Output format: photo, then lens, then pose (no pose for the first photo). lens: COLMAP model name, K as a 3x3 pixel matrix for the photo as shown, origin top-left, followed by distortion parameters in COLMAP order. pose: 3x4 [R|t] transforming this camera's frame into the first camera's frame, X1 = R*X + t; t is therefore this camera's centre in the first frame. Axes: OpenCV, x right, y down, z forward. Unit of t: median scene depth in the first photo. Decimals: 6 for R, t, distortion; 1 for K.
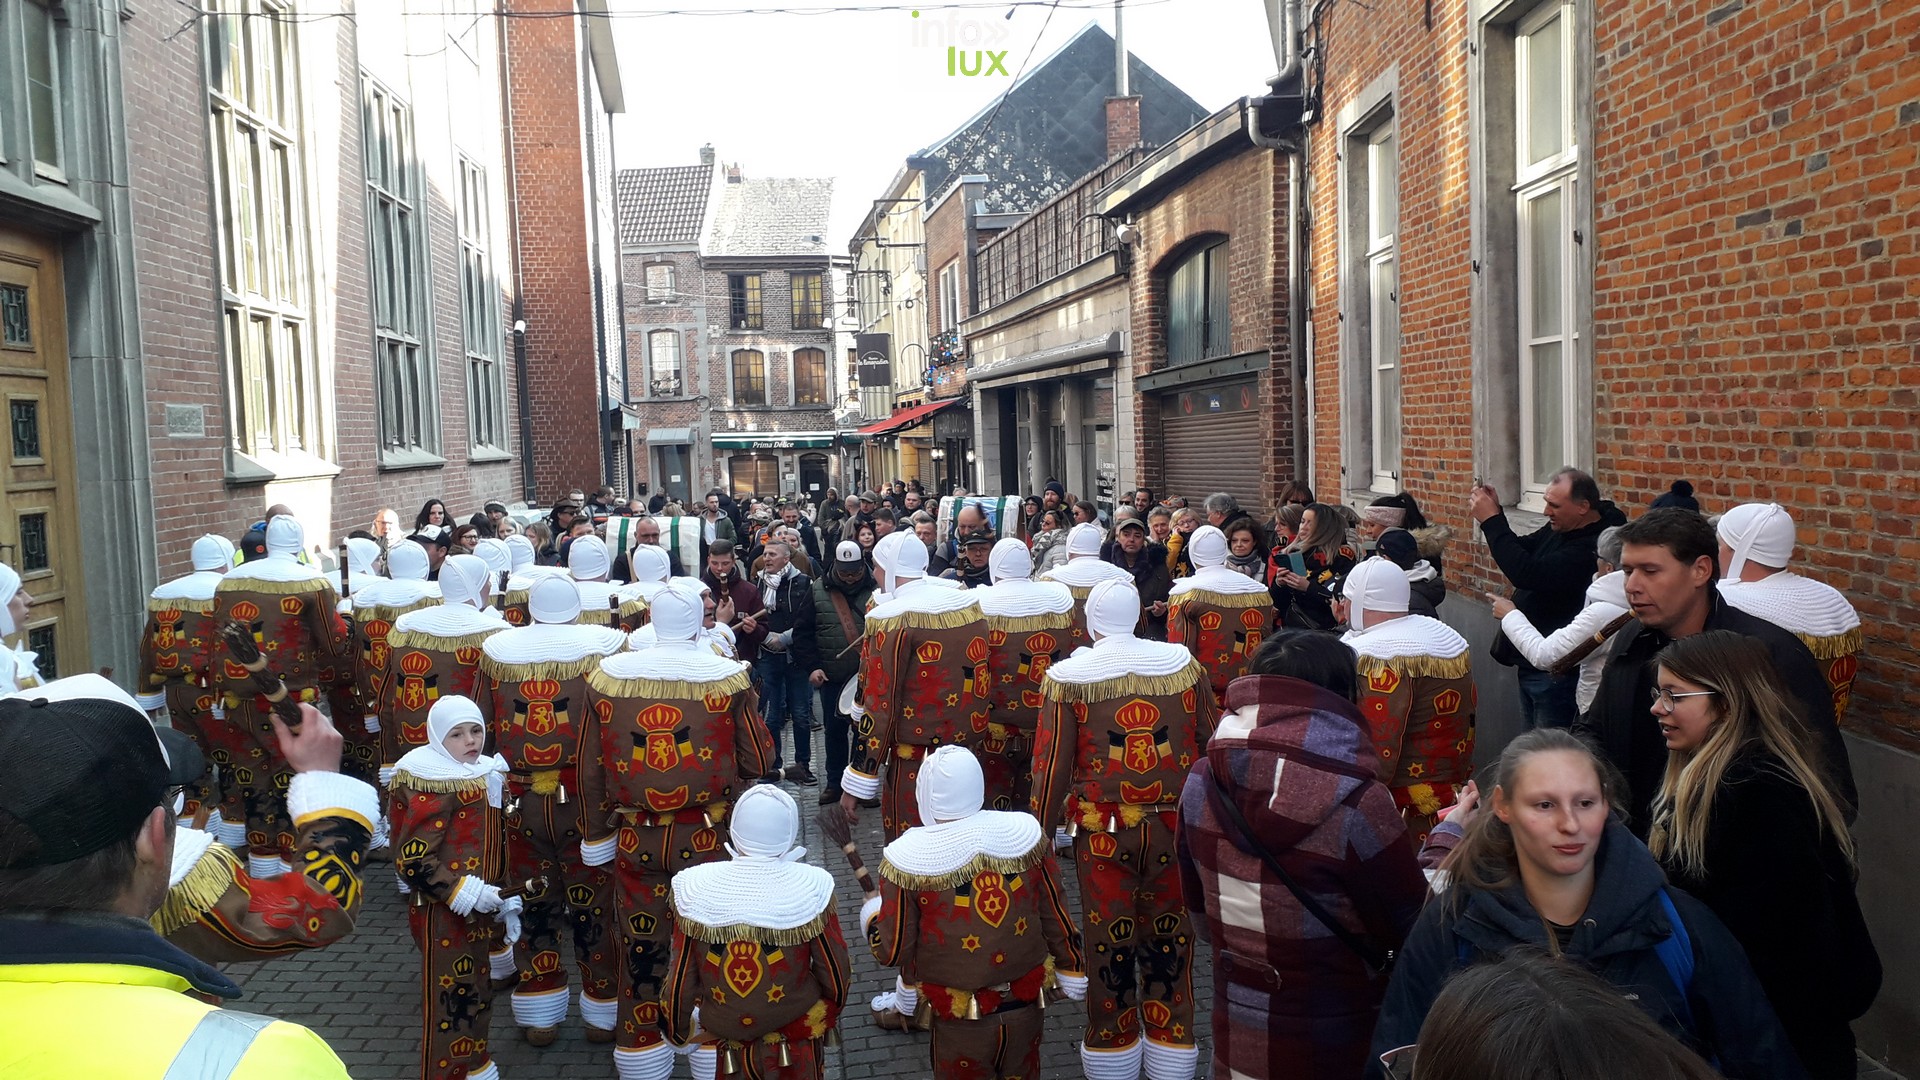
lens RADIAL K [[1507.9, 0, 947.6], [0, 1507.9, 552.6], [0, 0, 1]] dist [0.081193, -0.148858]
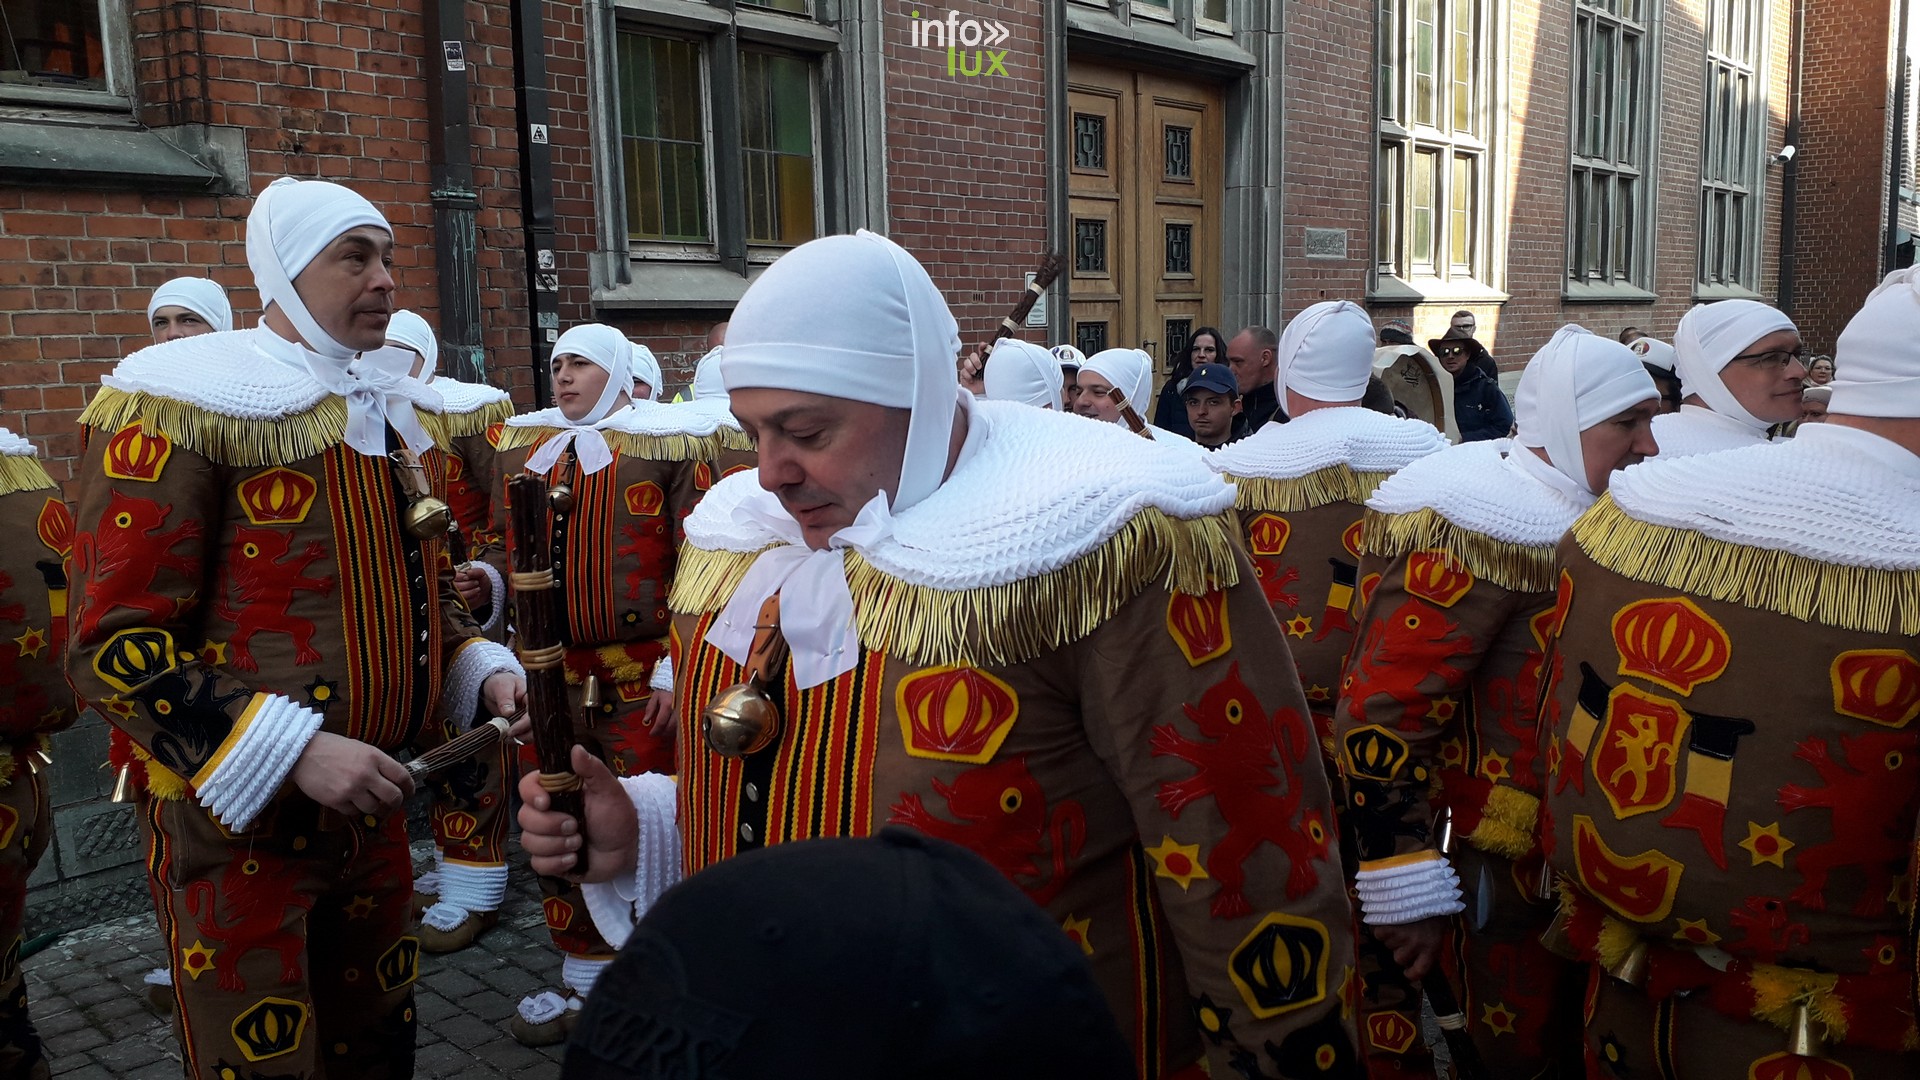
lens RADIAL K [[1514.7, 0, 943.0], [0, 1514.7, 532.0], [0, 0, 1]] dist [0.053811, -0.086961]
pose [[0.671208, 0.110954, -0.732918, 0.074448], [-0.055947, 0.993497, 0.099165, 0.014026], [0.739155, -0.025555, 0.673051, 0.015214]]
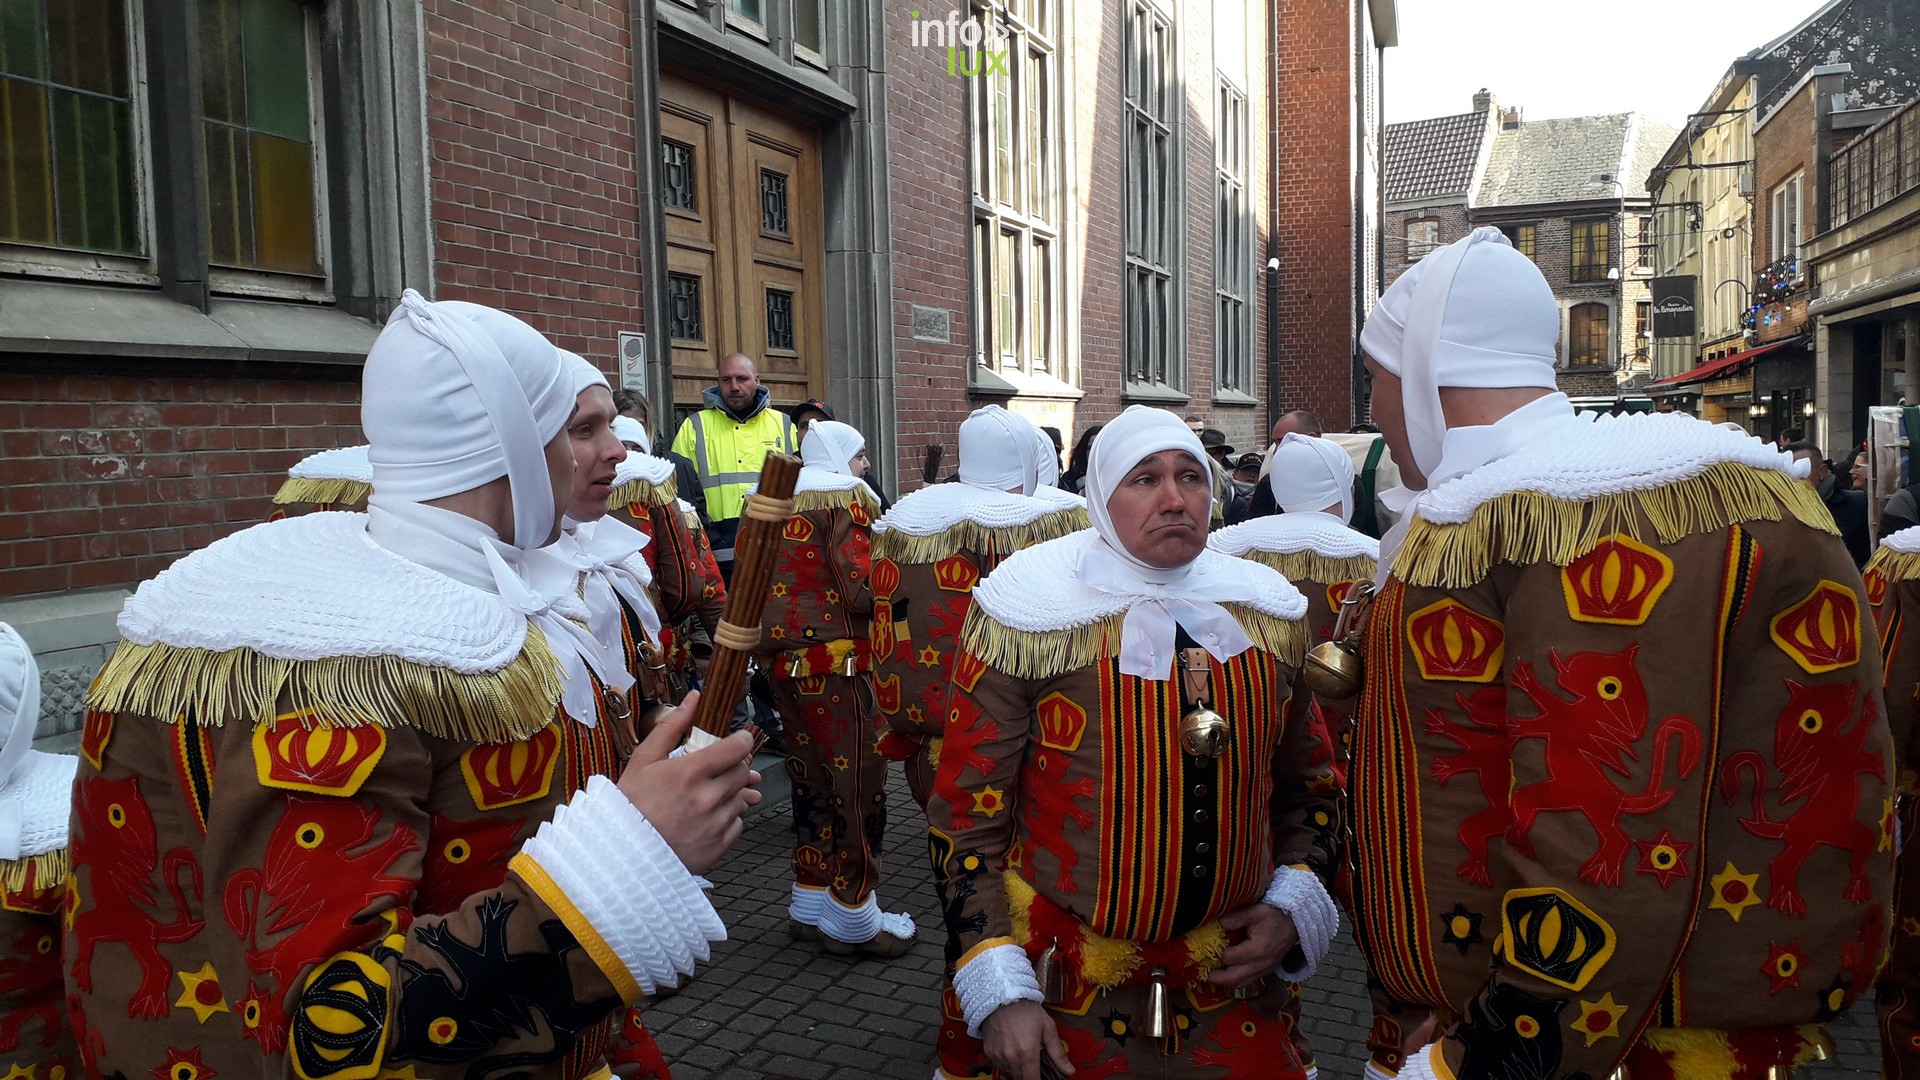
lens RADIAL K [[1507.9, 0, 947.6], [0, 1507.9, 552.6], [0, 0, 1]] dist [0.081193, -0.148858]
pose [[0.886615, 0.045408, -0.460275, -0.019481], [-0.039335, 0.998966, 0.022782, 0.017949], [0.460833, -0.002093, 0.887484, 0.071371]]
